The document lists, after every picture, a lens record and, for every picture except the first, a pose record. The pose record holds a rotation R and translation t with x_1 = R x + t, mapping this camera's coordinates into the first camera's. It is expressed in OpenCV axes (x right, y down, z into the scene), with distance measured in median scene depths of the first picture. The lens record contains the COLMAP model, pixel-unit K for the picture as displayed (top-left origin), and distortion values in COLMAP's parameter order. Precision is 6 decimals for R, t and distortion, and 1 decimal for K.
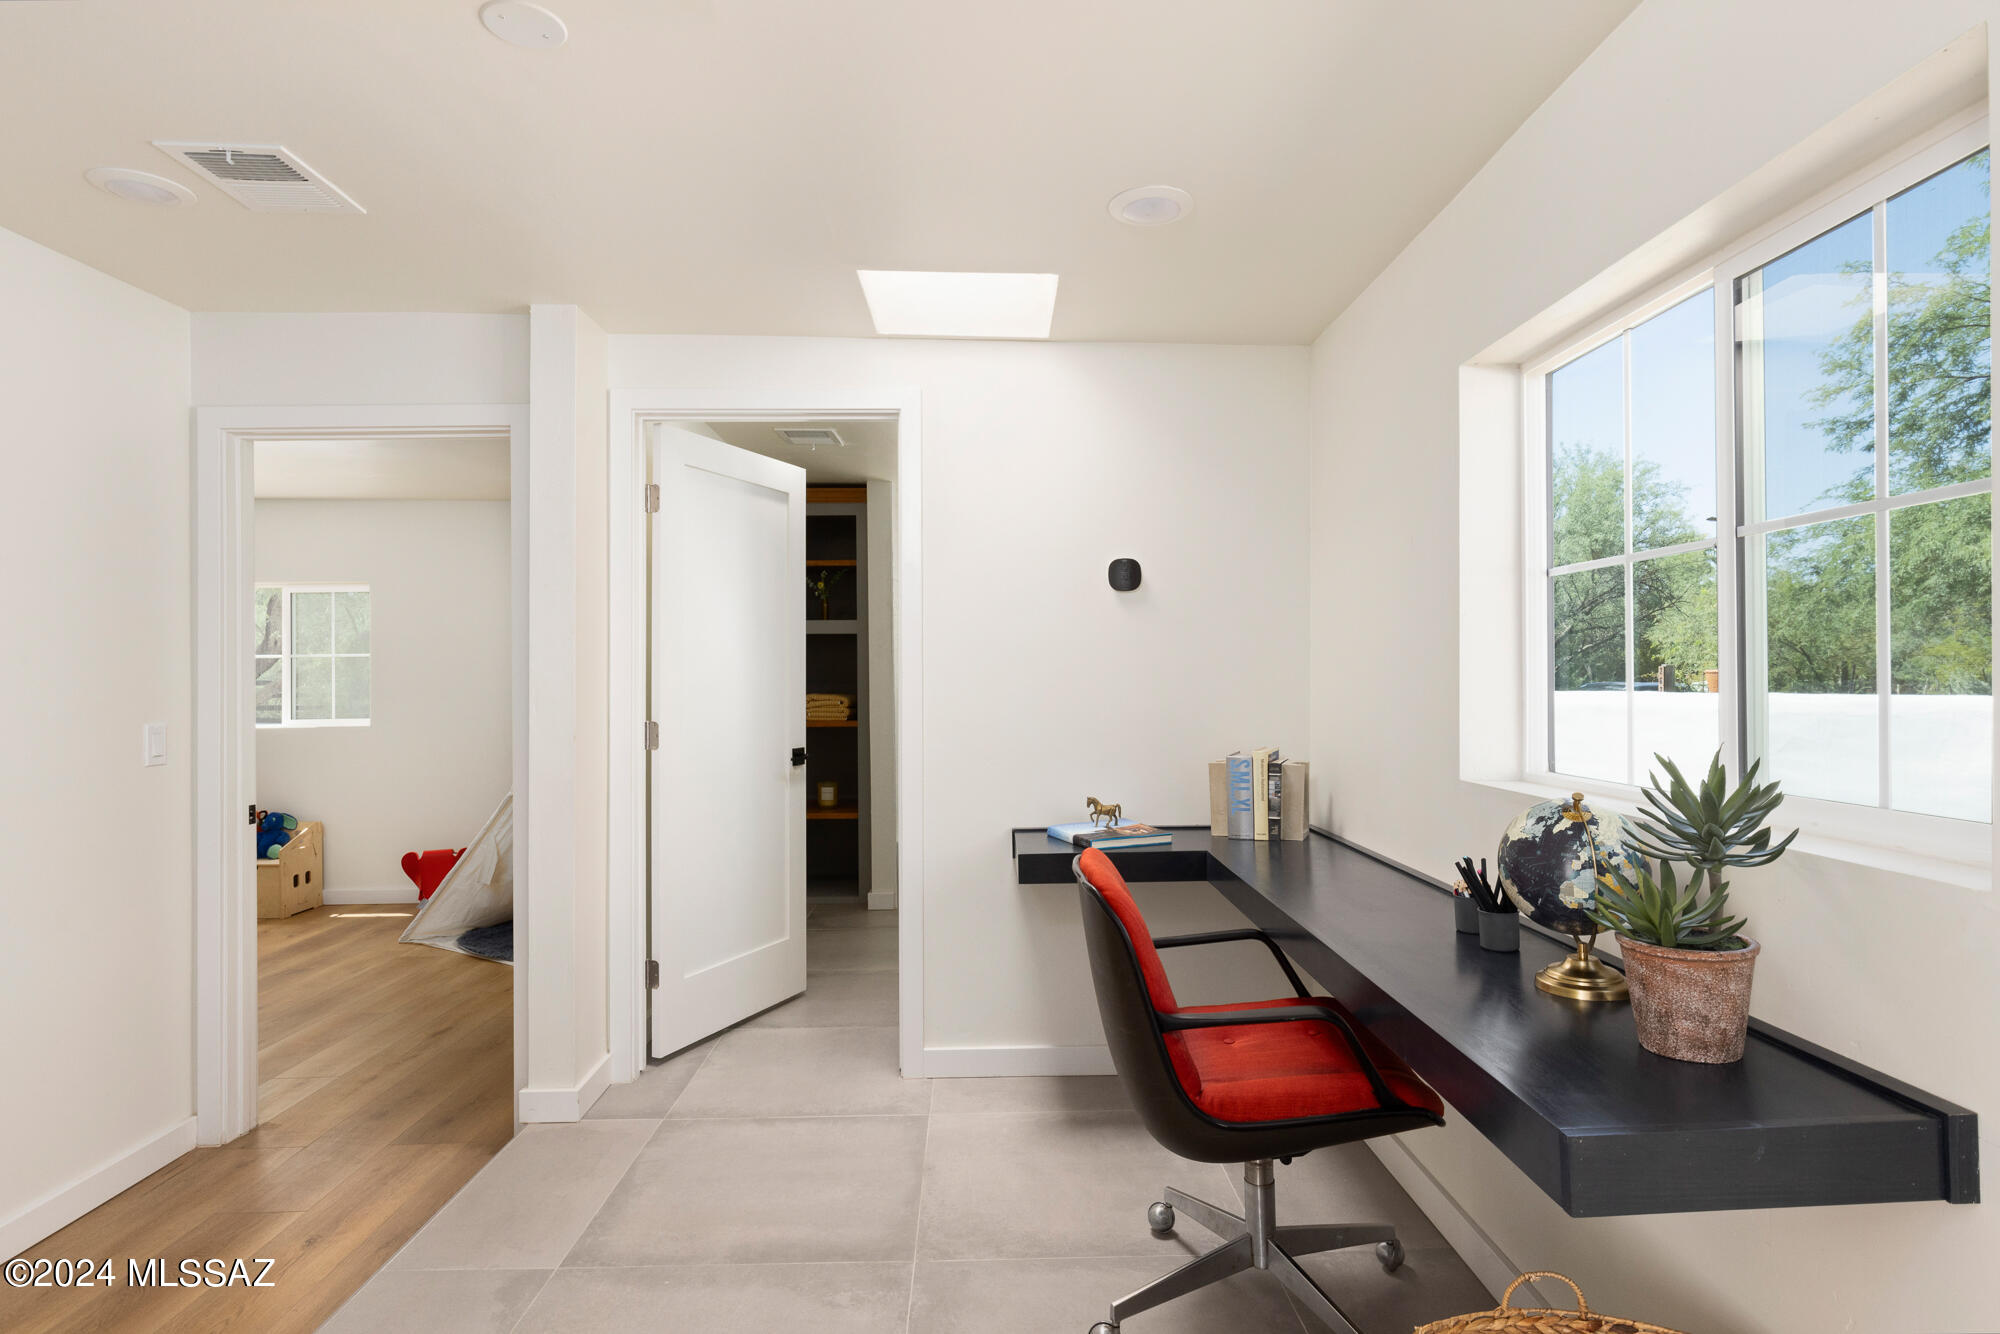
lens RADIAL K [[1055.4, 0, 999.1], [0, 1055.4, 660.4], [0, 0, 1]] dist [-0.004521, 0.001614]
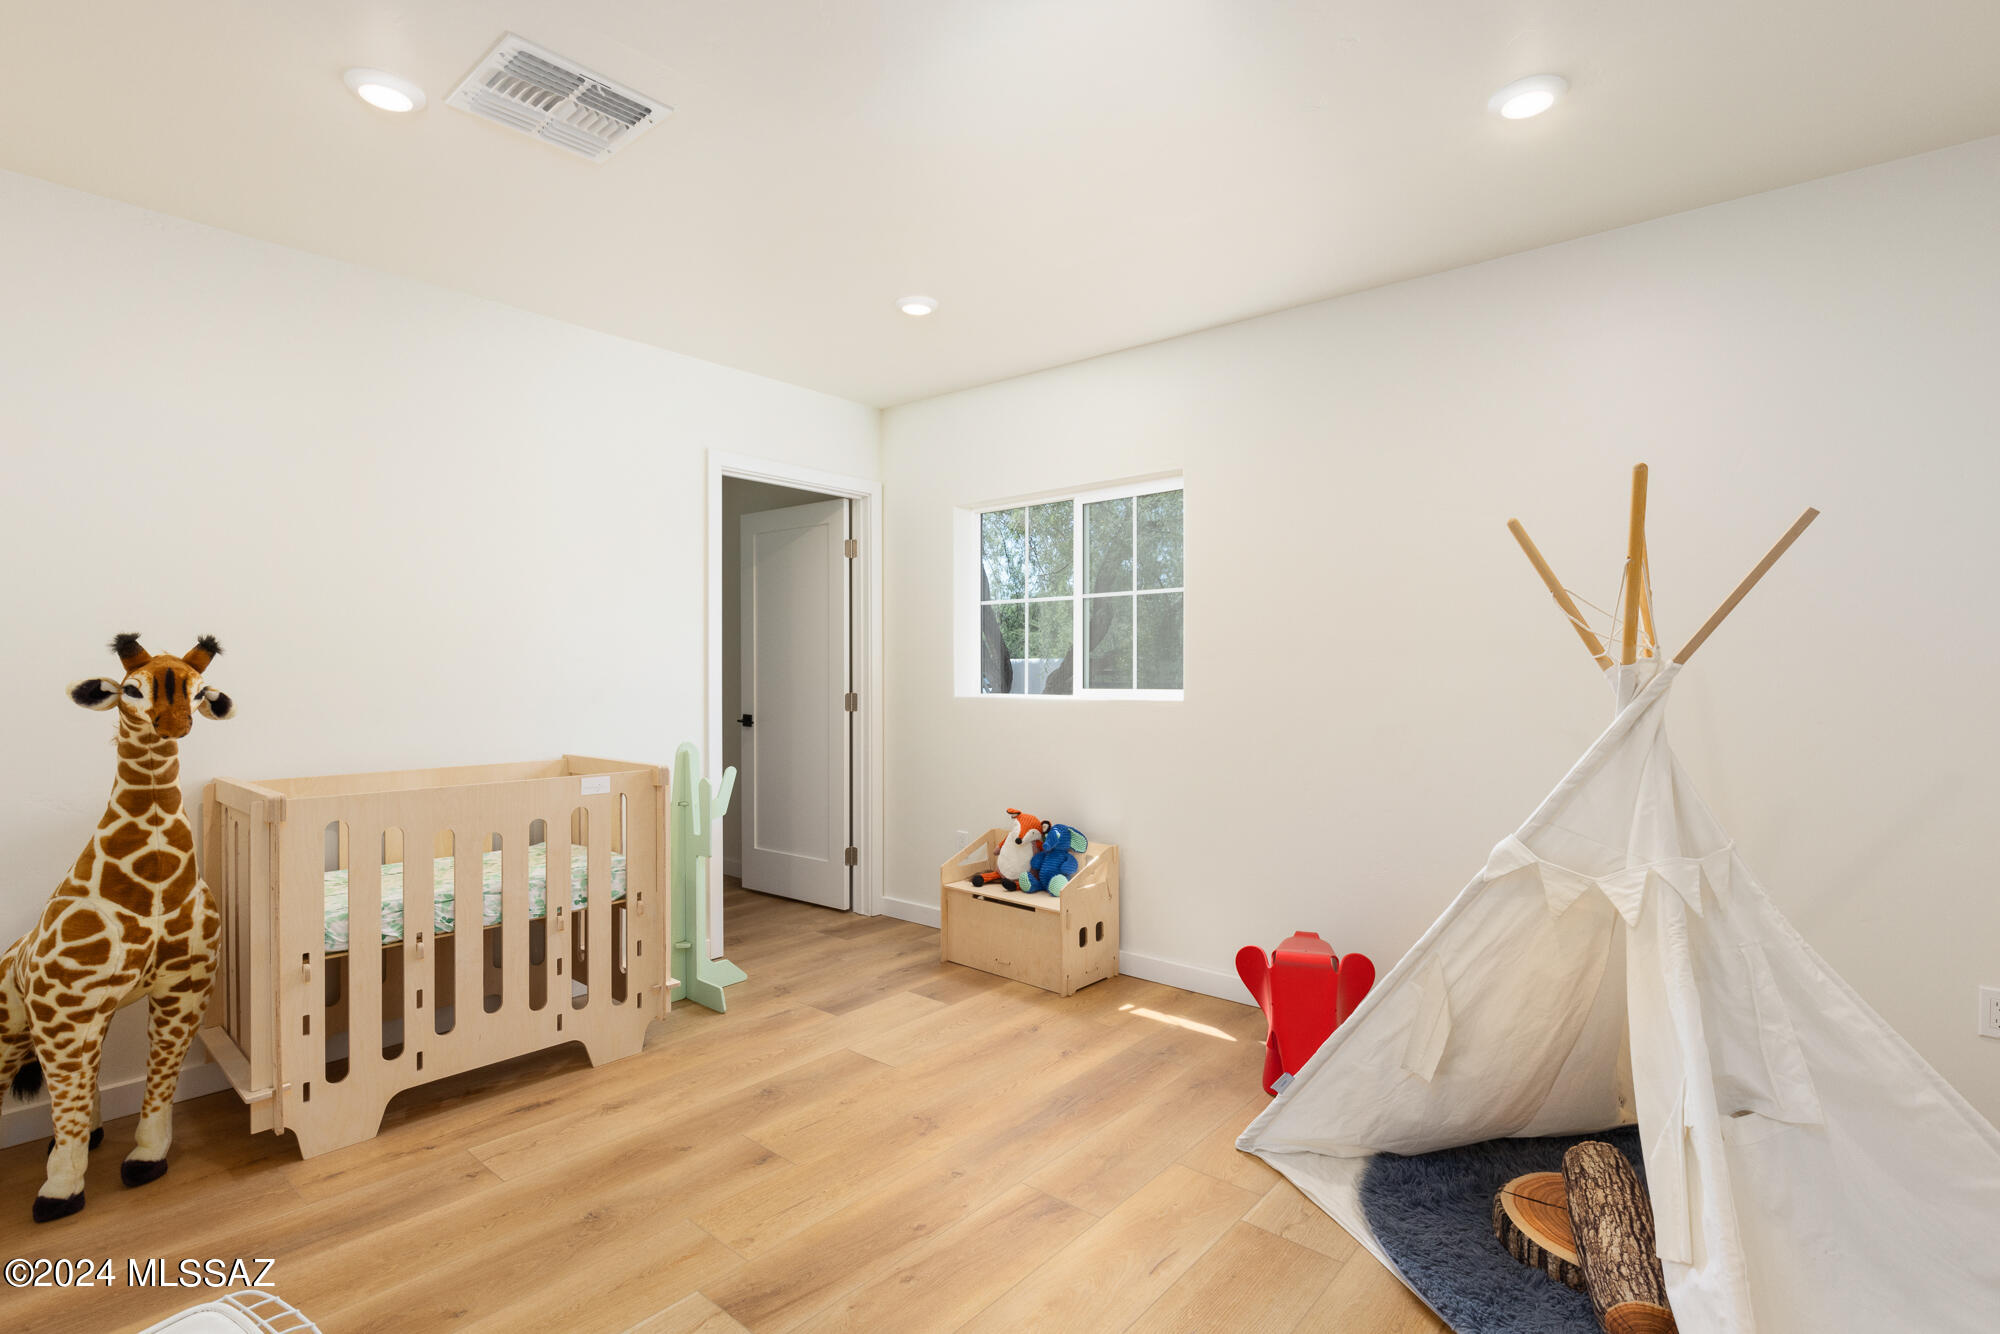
lens RADIAL K [[971.3, 0, 996.1], [0, 971.3, 670.7], [0, 0, 1]] dist [0.003533, 0.000376]
pose [[0.743972, 0.008694, -0.668155, -0.446964], [0.003199, 0.999858, 0.016572, 0.052375], [0.668204, -0.014466, 0.743838, 0.753687]]
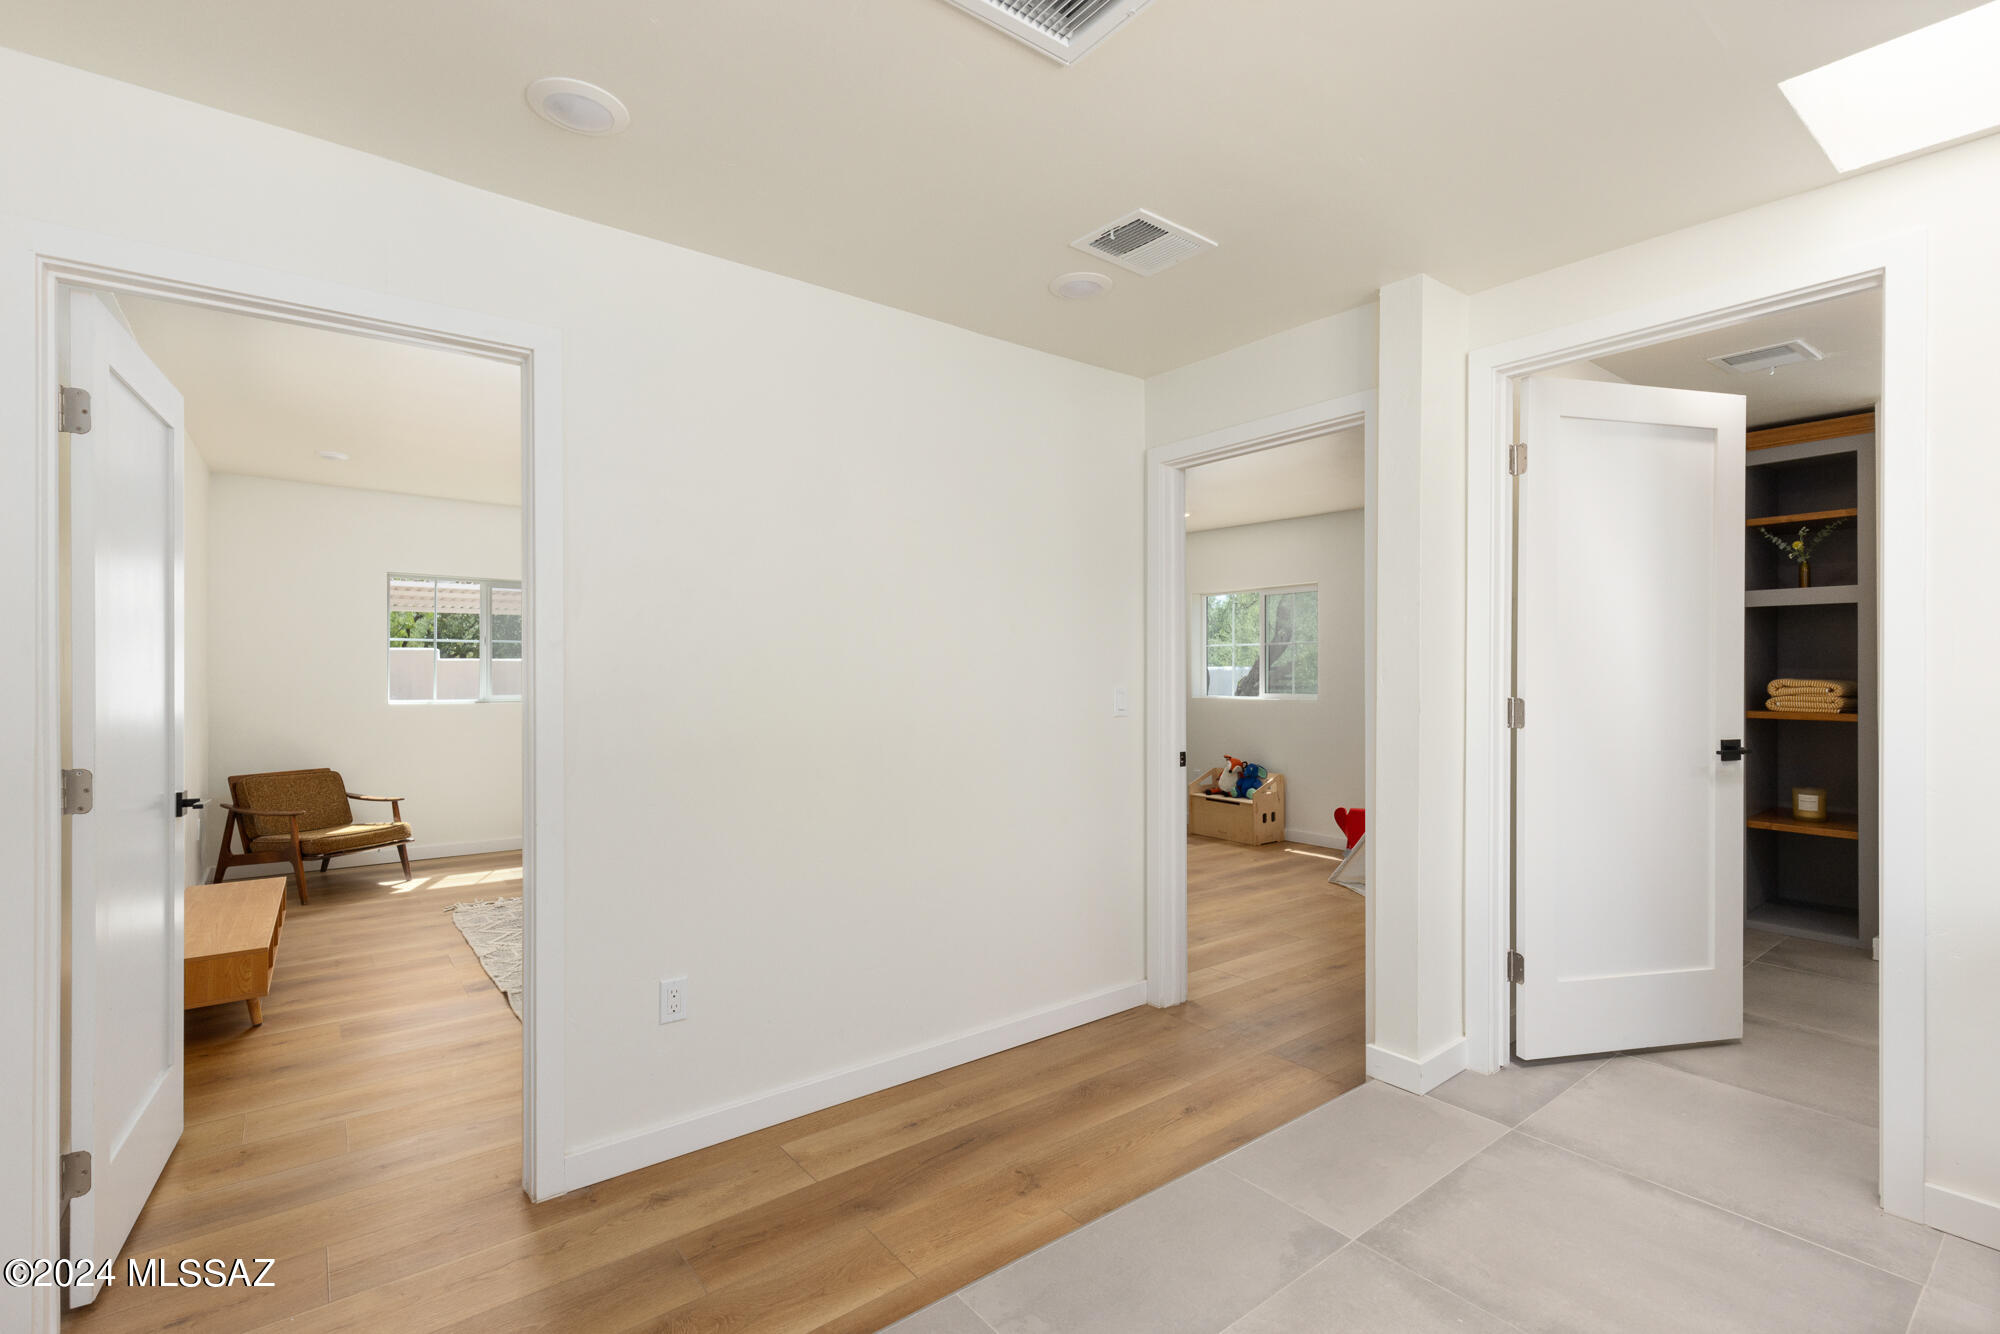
lens RADIAL K [[898.8, 0, 997.2], [0, 898.8, 665.7], [0, 0, 1]] dist [-0.005377, 0.001336]
pose [[0.591952, 0.004843, -0.805959, 0.031326], [0.005608, 0.999933, 0.010127, 0.015259], [0.805954, -0.010514, 0.591885, 0.130268]]
